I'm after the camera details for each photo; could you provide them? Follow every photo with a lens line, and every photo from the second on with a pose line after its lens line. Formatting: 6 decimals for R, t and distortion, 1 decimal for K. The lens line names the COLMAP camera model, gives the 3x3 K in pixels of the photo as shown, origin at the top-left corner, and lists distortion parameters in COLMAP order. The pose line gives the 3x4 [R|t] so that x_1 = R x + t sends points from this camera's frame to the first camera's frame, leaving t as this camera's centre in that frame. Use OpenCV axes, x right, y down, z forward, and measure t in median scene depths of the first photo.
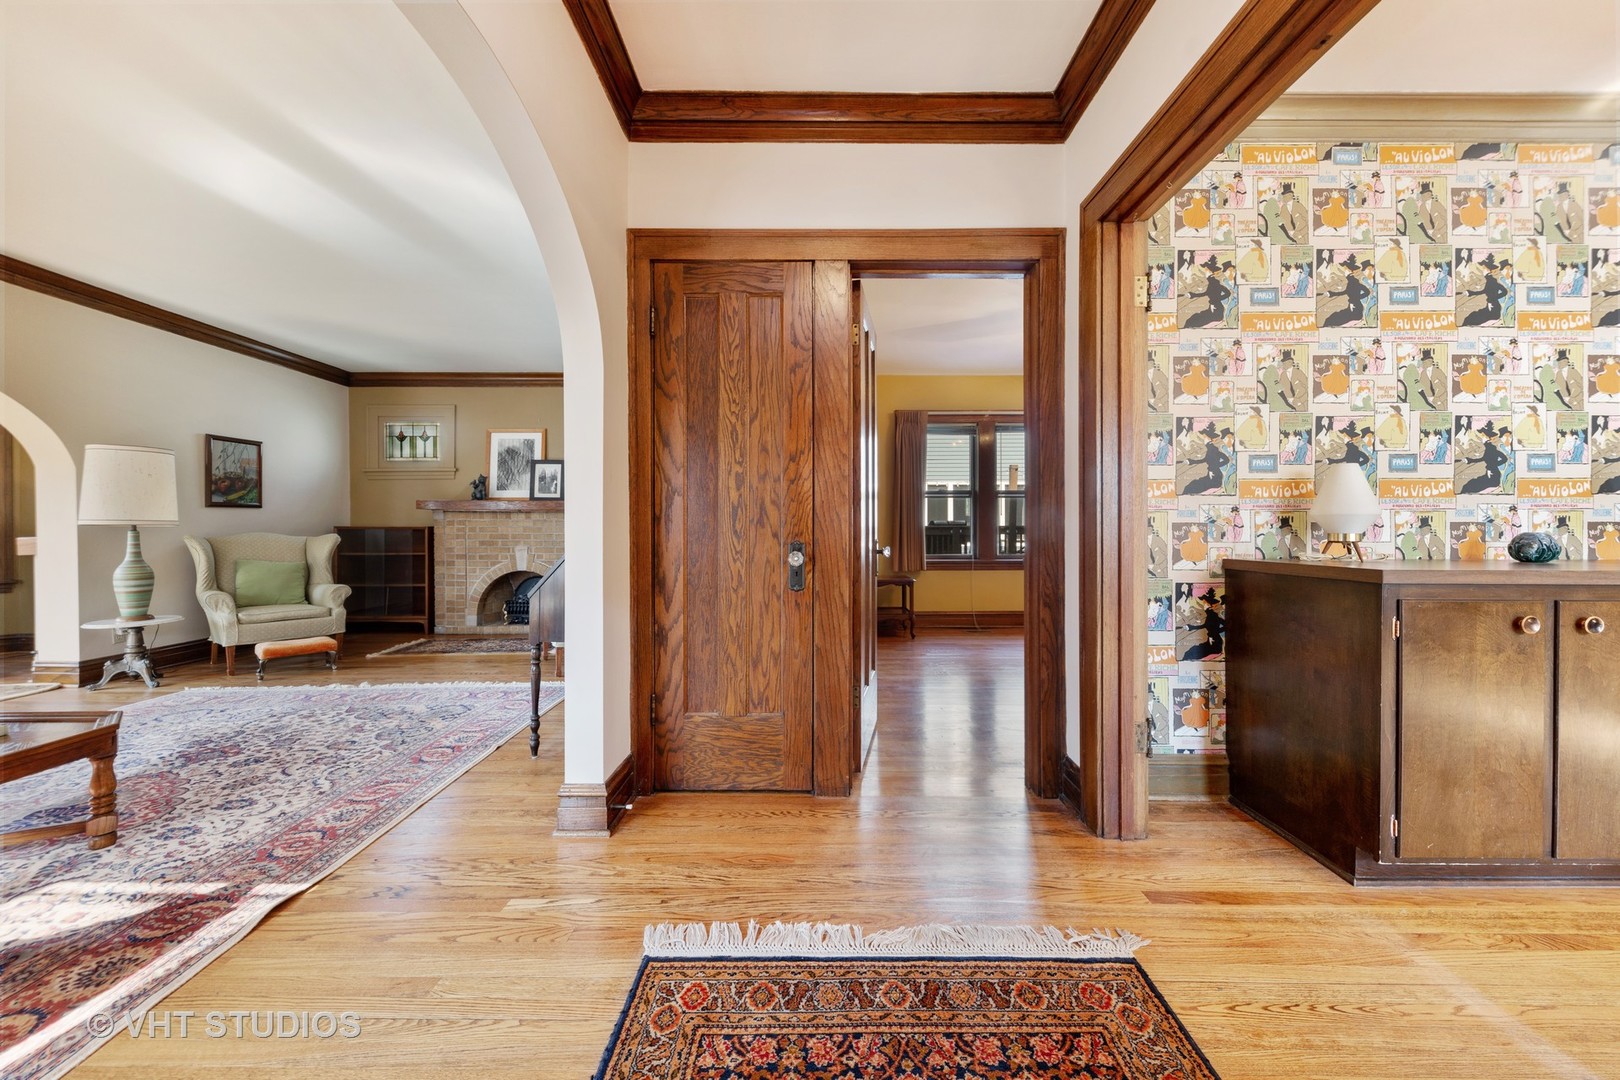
lens RADIAL K [[581.6, 0, 842.0], [0, 581.6, 529.8], [0, 0, 1]] dist [-0.016163, -0.000432]
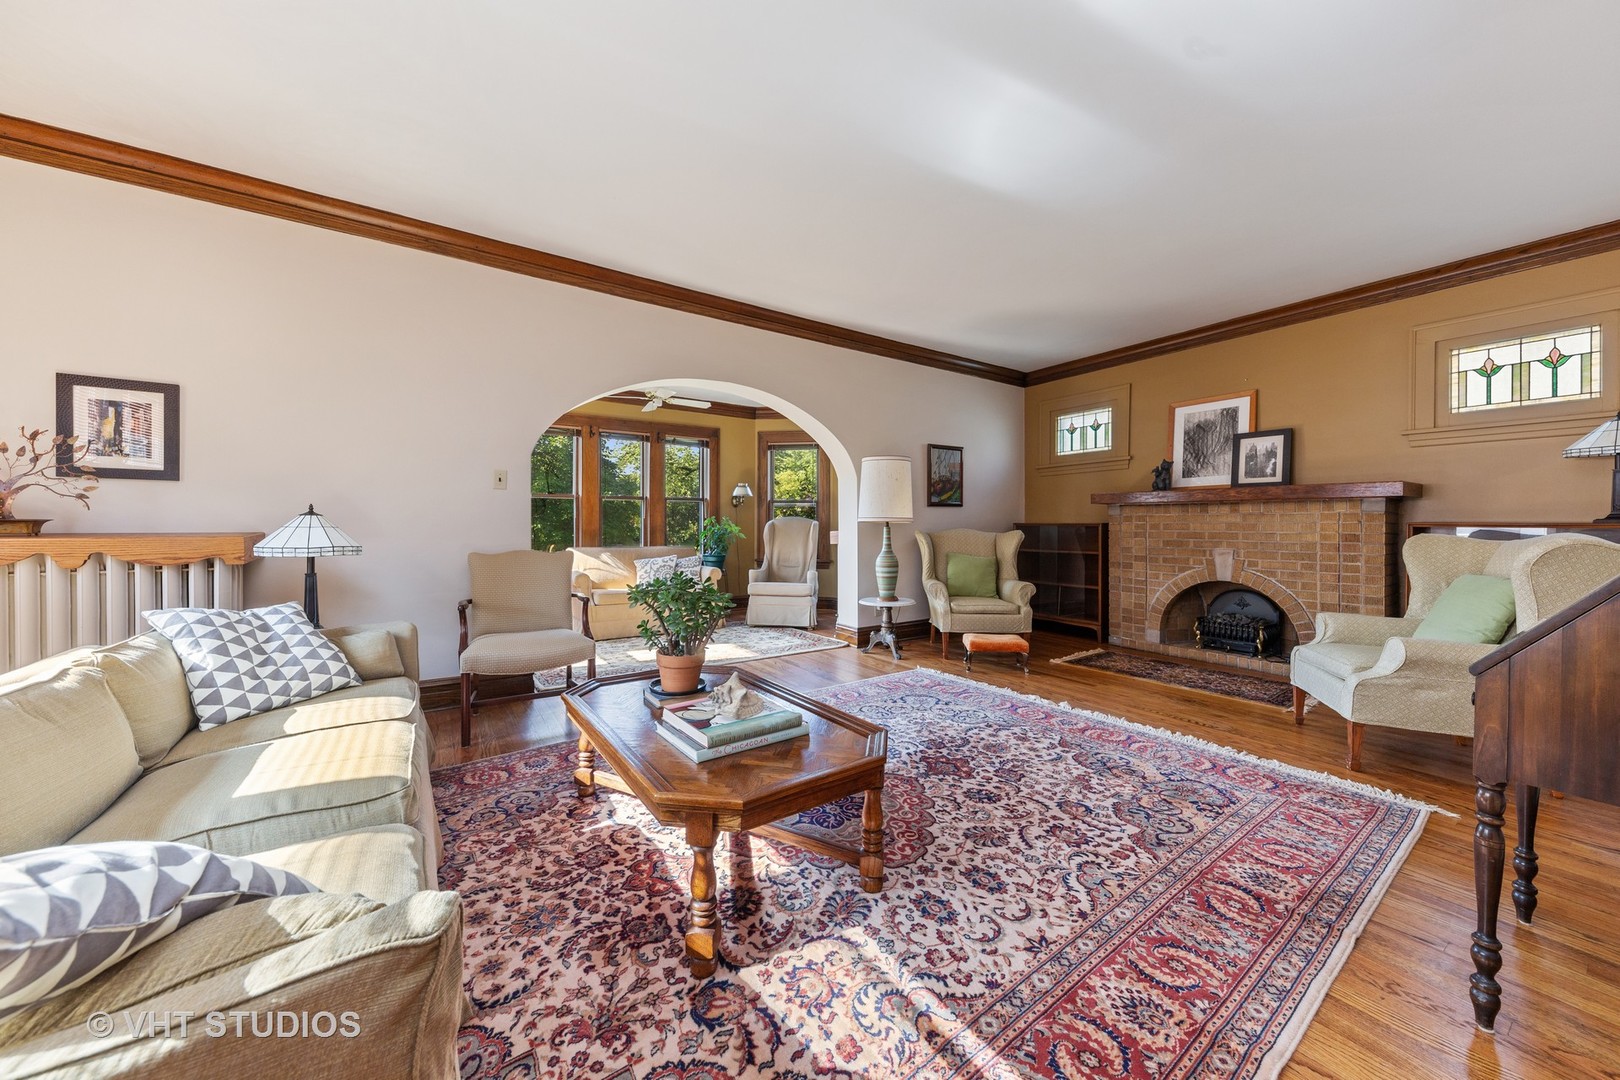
lens RADIAL K [[568.3, 0, 806.1], [0, 568.3, 537.0], [0, 0, 1]] dist [0.010160, -0.000010]
pose [[0.517922, 0.017122, -0.855256, -0.277430], [-0.003807, 0.999836, 0.017711, 0.003115], [0.855419, -0.005917, 0.517902, 0.204159]]
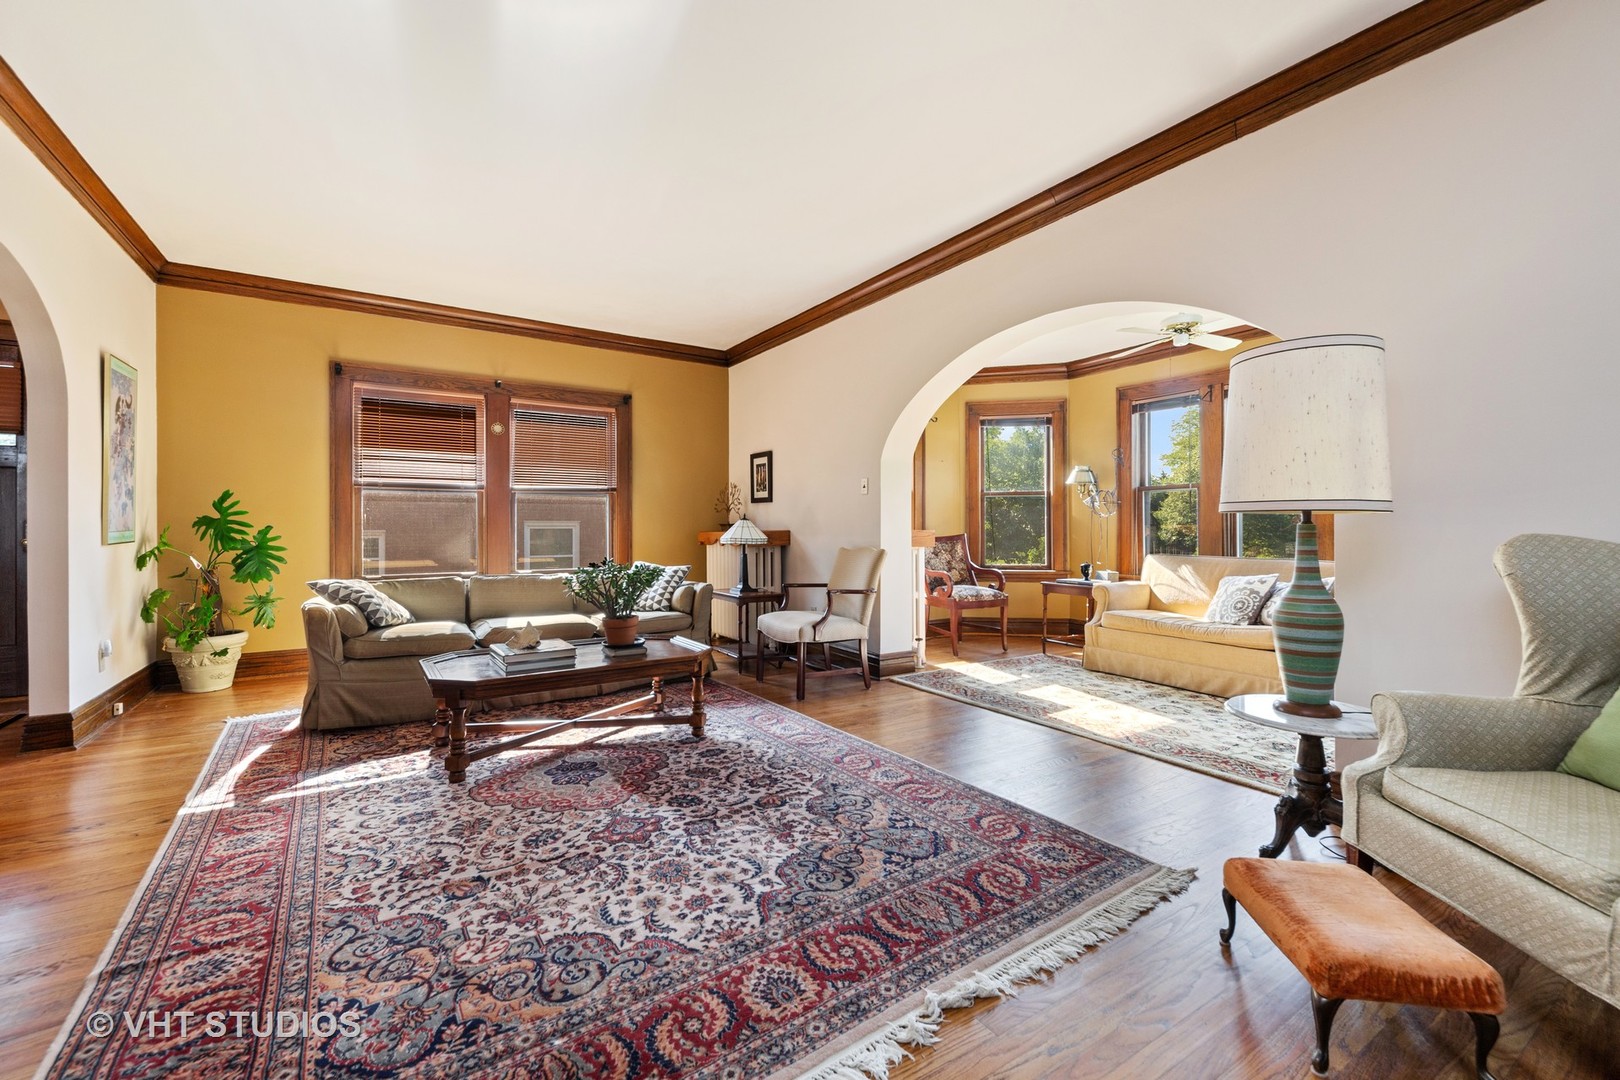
lens RADIAL K [[662.6, 0, 812.8], [0, 662.6, 523.2], [0, 0, 1]] dist [-0.002420, -0.000594]
pose [[-0.859535, -0.000793, -0.511077, -0.552773], [-0.000105, 0.999999, -0.001376, 0.001529], [0.511078, -0.001129, -0.859534, 1.170535]]
